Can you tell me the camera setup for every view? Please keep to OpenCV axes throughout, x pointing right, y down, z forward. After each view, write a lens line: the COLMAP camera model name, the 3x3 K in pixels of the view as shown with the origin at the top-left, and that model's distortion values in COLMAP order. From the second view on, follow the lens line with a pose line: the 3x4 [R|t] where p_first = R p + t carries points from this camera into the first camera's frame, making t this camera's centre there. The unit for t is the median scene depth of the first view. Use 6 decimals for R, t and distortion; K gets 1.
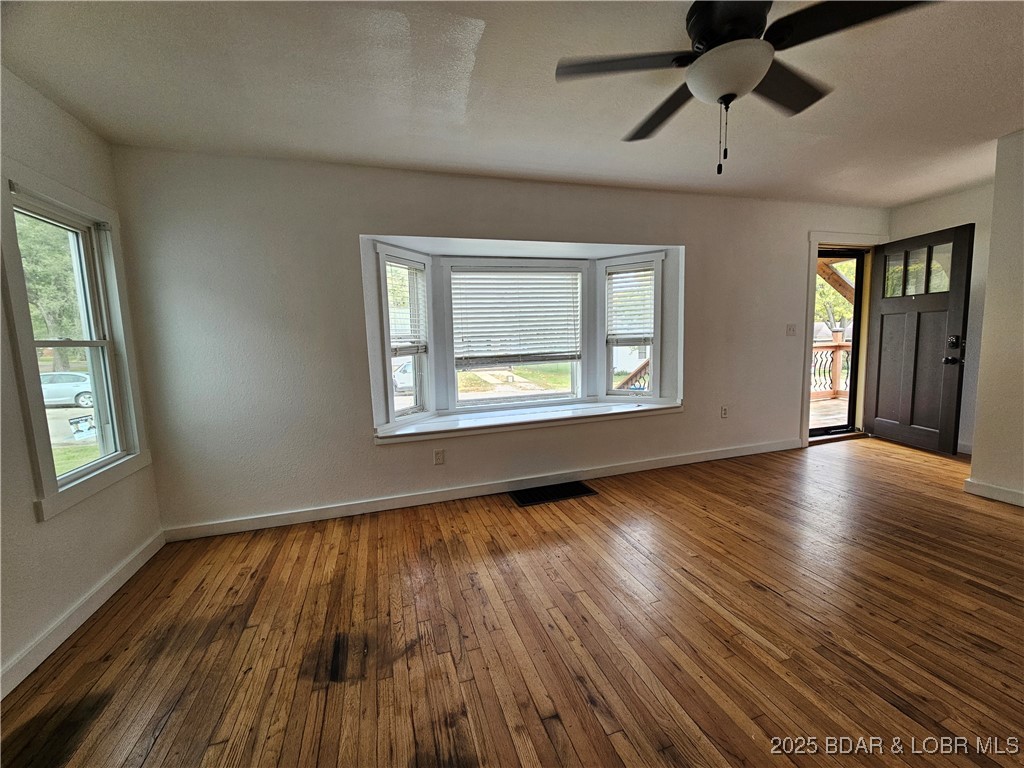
lens RADIAL K [[418.1, 0, 509.4], [0, 418.1, 381.6], [0, 0, 1]] dist [0.001886, -0.000708]
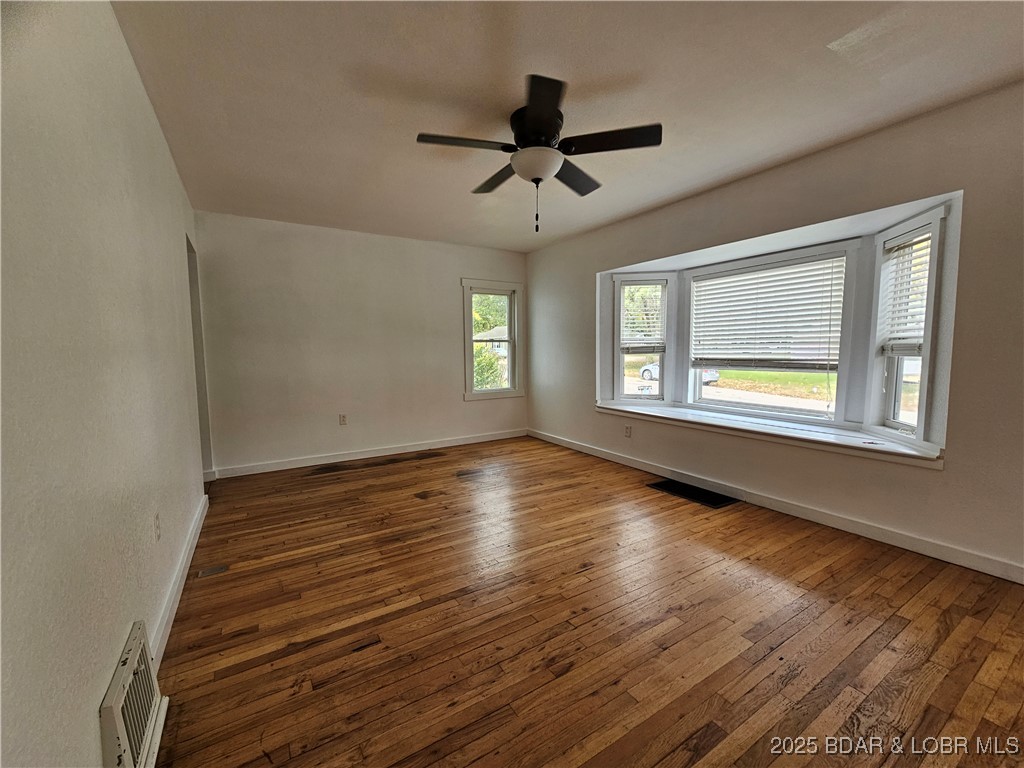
lens RADIAL K [[418.1, 0, 512.7], [0, 418.1, 383.4], [0, 0, 1]] dist [0.001886, -0.000708]
pose [[0.248873, 0.113949, -0.961810, 0.994134], [-0.100605, 0.990724, 0.091343, -0.052127], [0.963297, 0.074031, 0.258028, 0.302642]]
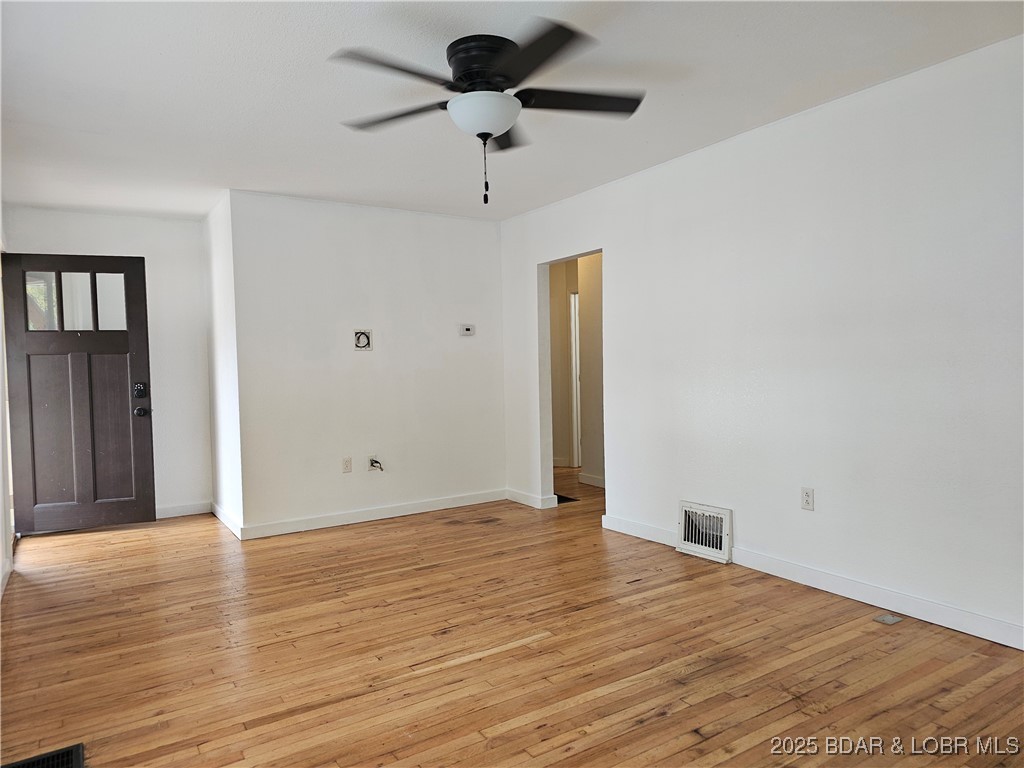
lens RADIAL K [[682.9, 0, 512.3], [0, 682.9, 391.9], [0, 0, 1]] dist [0.070523, -0.051562]
pose [[-0.264131, -0.000960, 0.964486, -0.581826], [0.131879, 0.990571, 0.037102, -0.049180], [-0.955428, 0.136995, -0.261514, 0.743033]]
